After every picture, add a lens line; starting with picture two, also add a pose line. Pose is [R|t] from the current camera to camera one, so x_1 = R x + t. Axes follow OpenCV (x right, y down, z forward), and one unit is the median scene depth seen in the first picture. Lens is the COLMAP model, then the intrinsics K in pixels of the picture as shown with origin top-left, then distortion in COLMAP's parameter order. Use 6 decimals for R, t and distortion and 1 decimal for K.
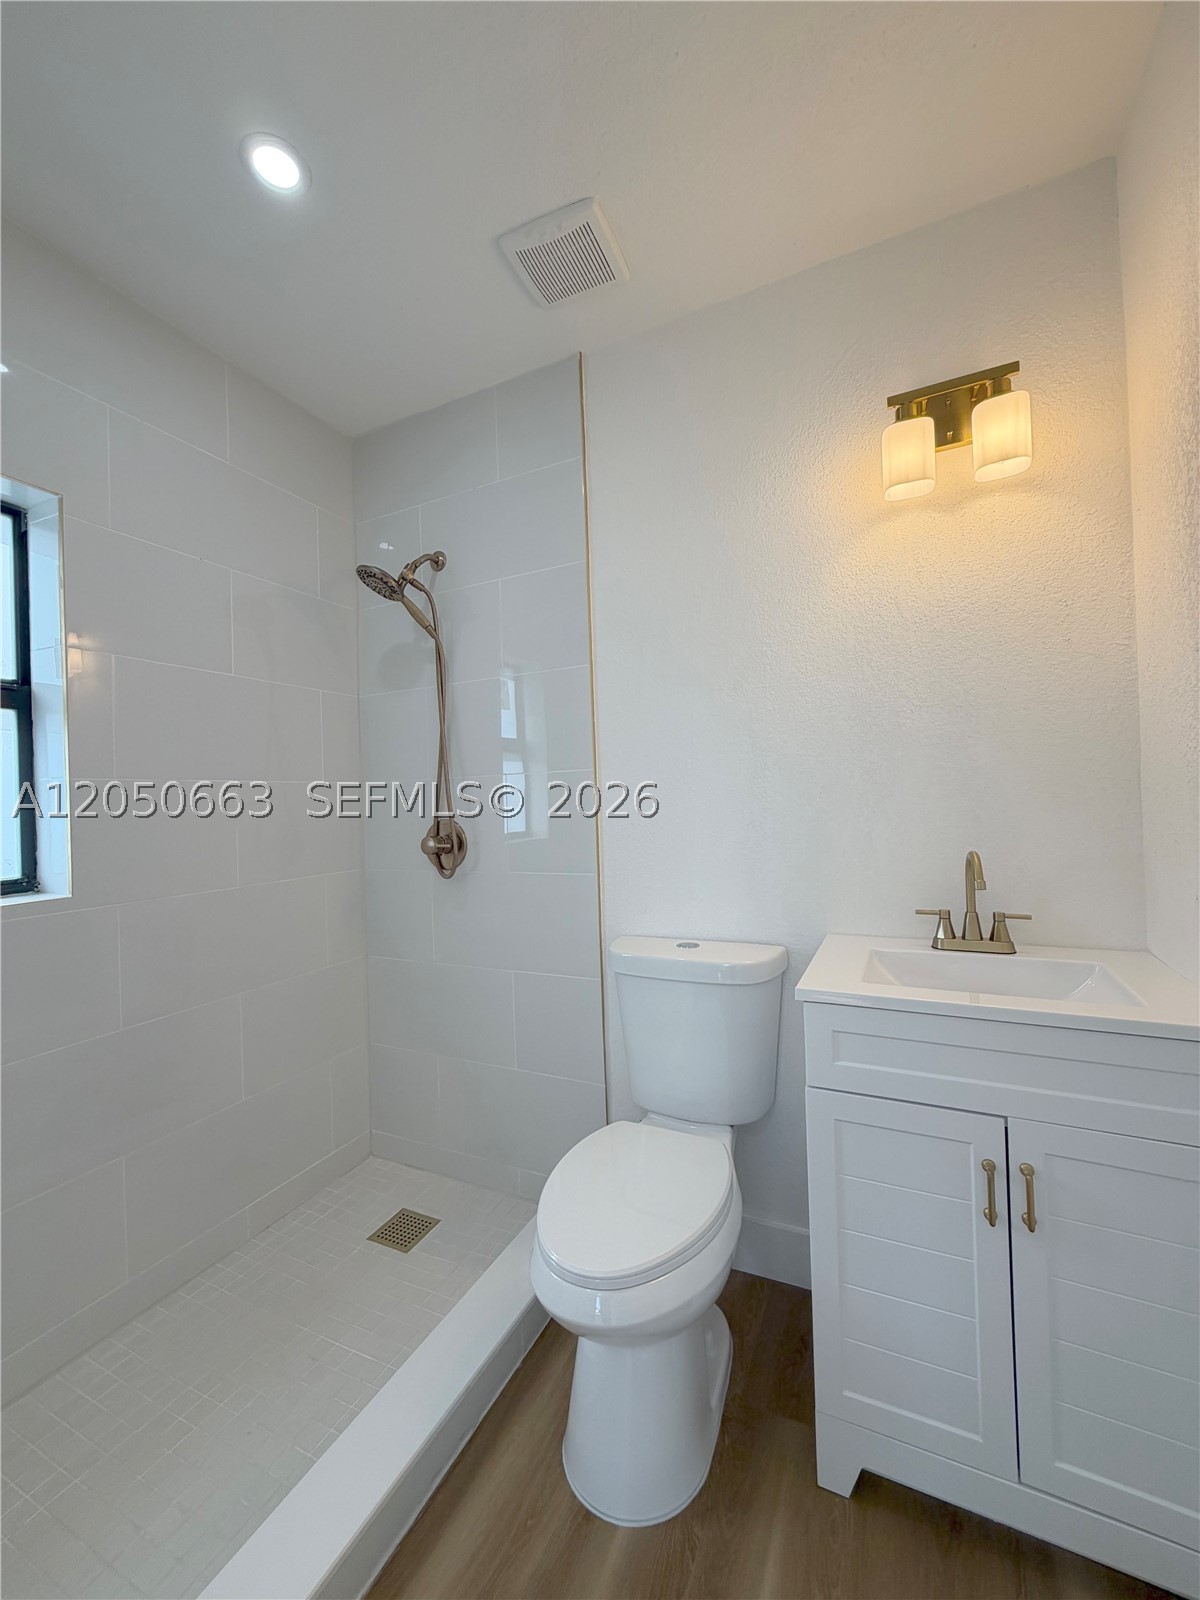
lens RADIAL K [[637.1, 0, 601.7], [0, 637.1, 797.9], [0, 0, 1]] dist [0.001617, -0.000368]
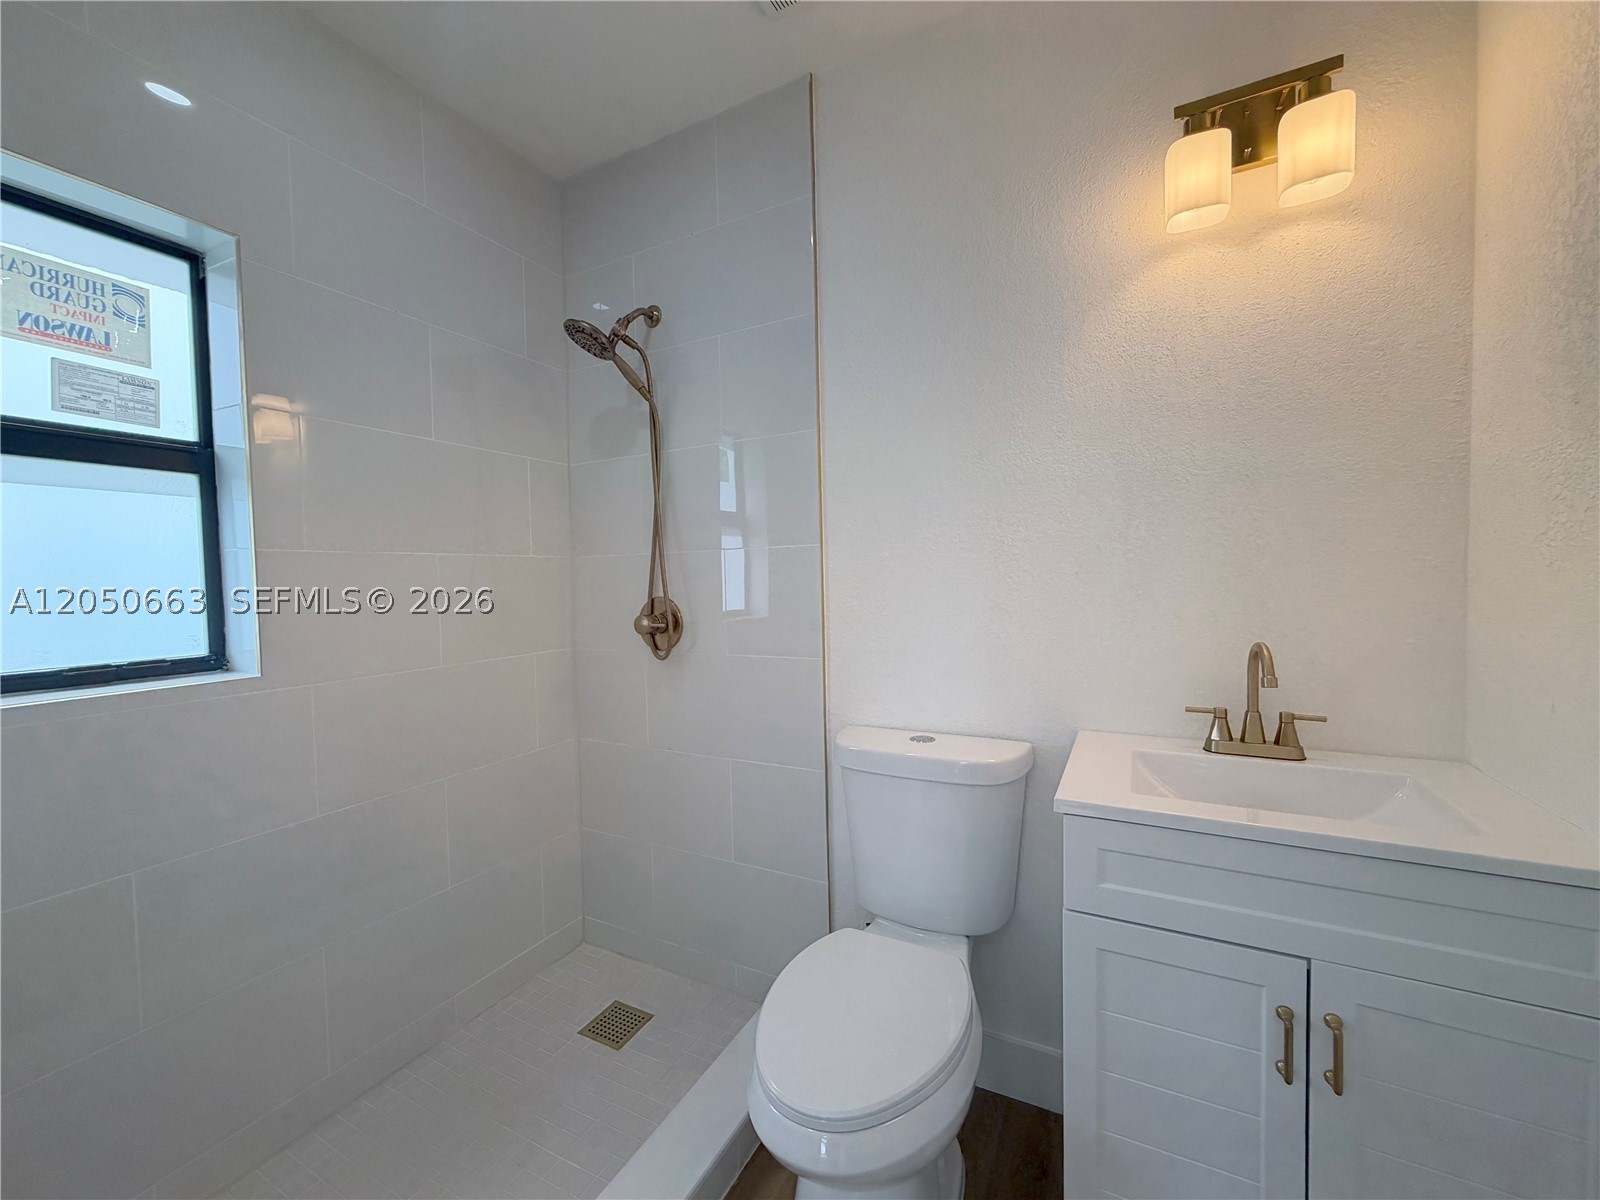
lens RADIAL K [[637.1, 0, 799.1], [0, 637.1, 598.9], [0, 0, 1]] dist [0.001617, -0.000368]
pose [[0.999358, 0.011569, -0.033920, -0.014887], [-0.010270, 0.999217, 0.038209, -0.002220], [0.034335, -0.037836, 0.998694, 0.112727]]
